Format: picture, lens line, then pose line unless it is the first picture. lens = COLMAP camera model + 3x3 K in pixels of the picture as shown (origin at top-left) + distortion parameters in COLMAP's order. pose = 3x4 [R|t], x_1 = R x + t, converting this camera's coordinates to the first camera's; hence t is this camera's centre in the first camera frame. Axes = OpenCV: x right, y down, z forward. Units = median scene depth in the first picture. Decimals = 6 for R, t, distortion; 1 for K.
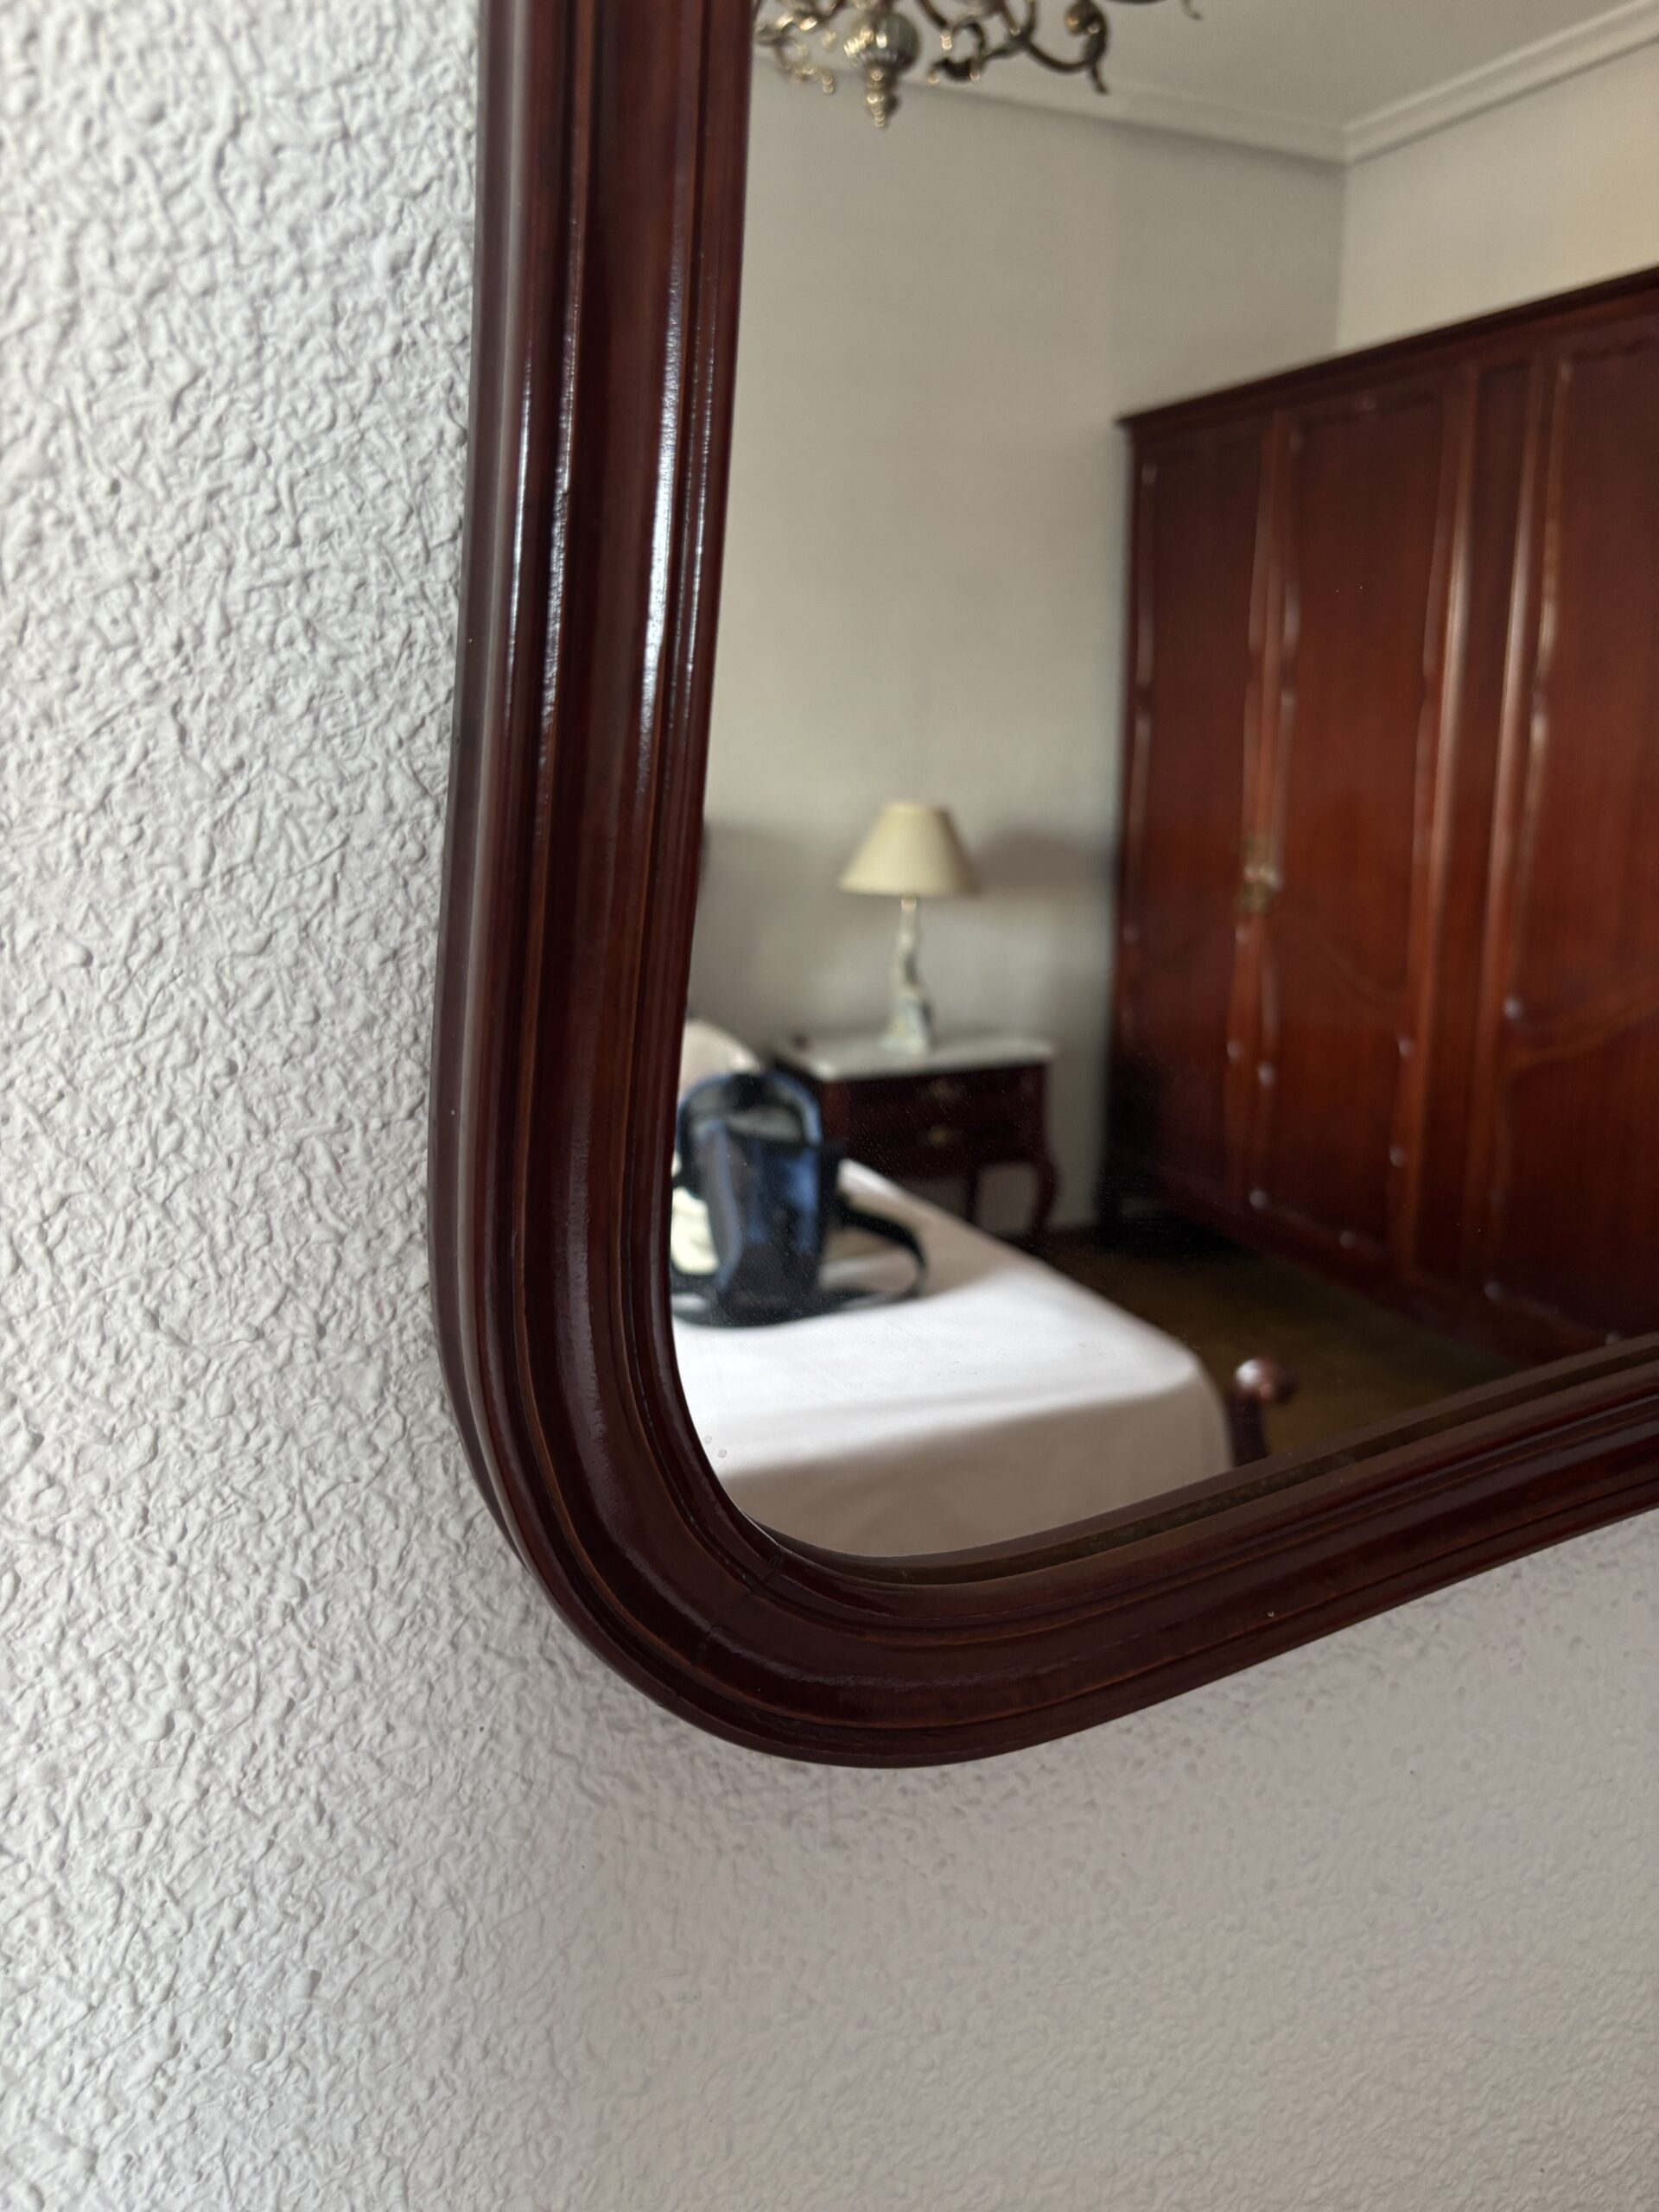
lens RADIAL K [[1690.4, 0, 823.6], [0, 1690.4, 1126.6], [0, 0, 1]] dist [0.029040, -0.034647]
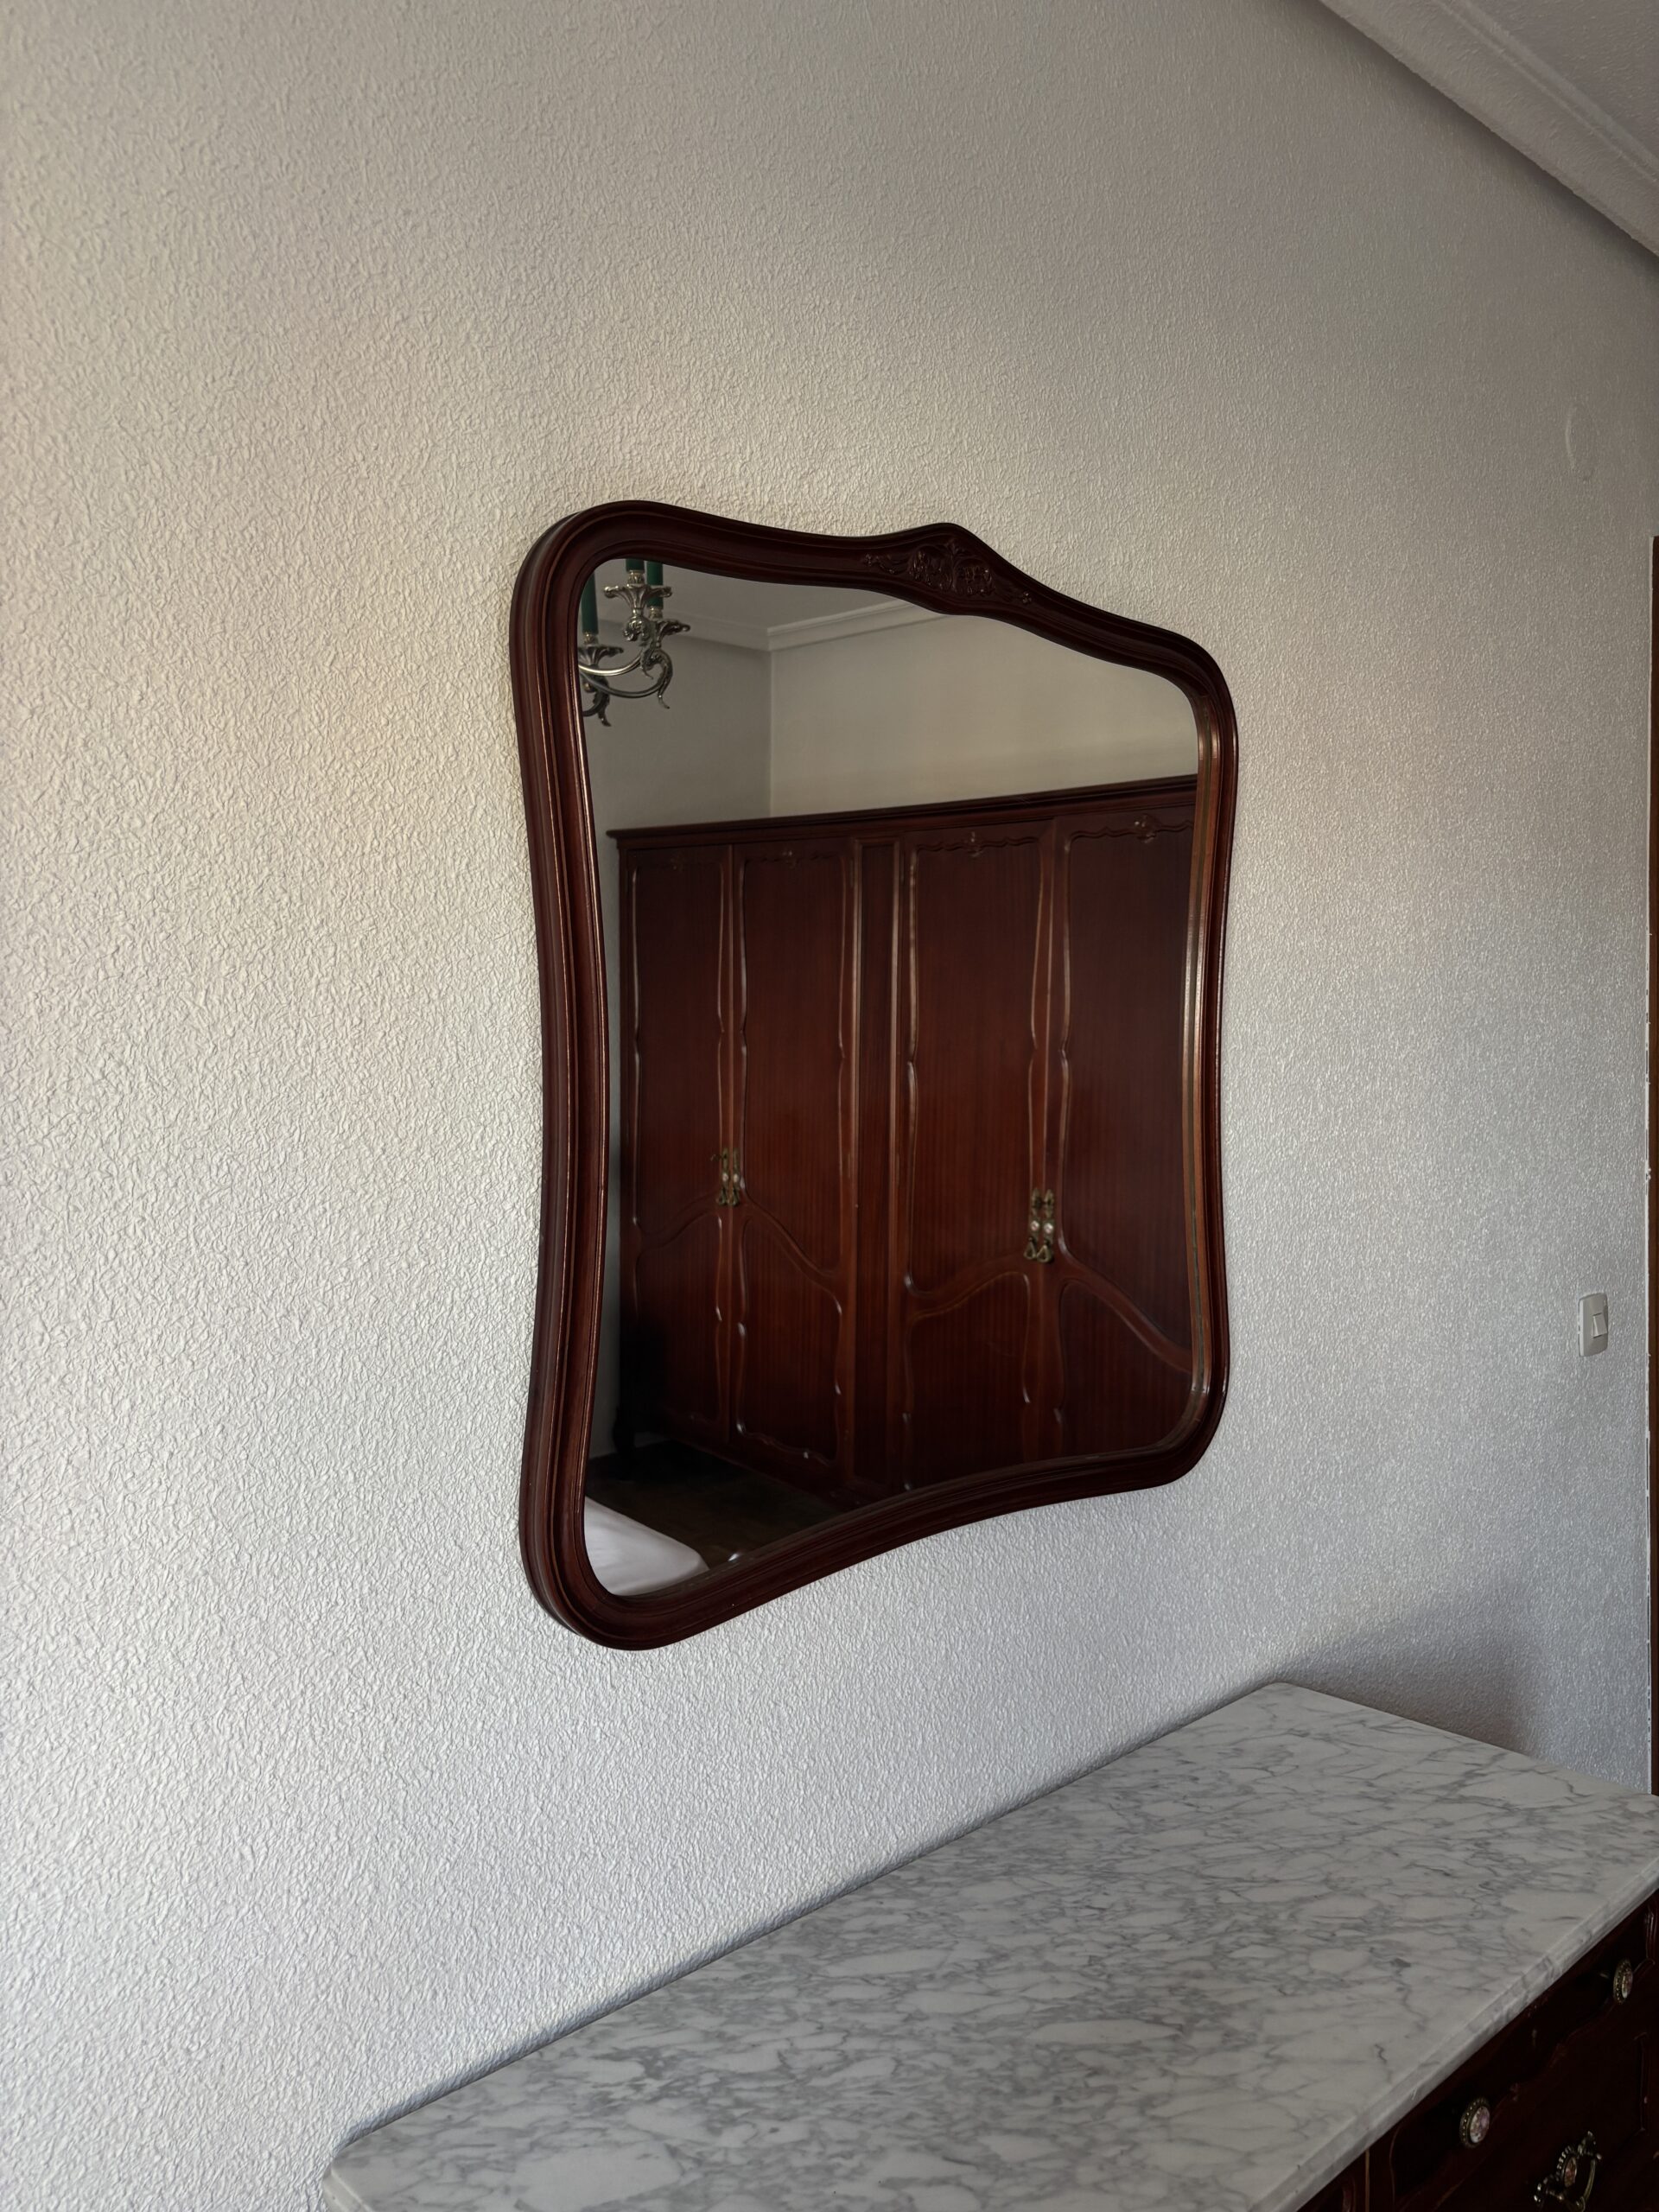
lens RADIAL K [[1680.8, 0, 834.6], [0, 1680.8, 1121.6], [0, 0, 1]] dist [0.093111, -0.091489]
pose [[0.952641, -0.009781, 0.303938, -0.070305], [0.049149, 0.991294, -0.122150, -0.031834], [-0.300098, 0.131304, 0.944828, -0.299094]]
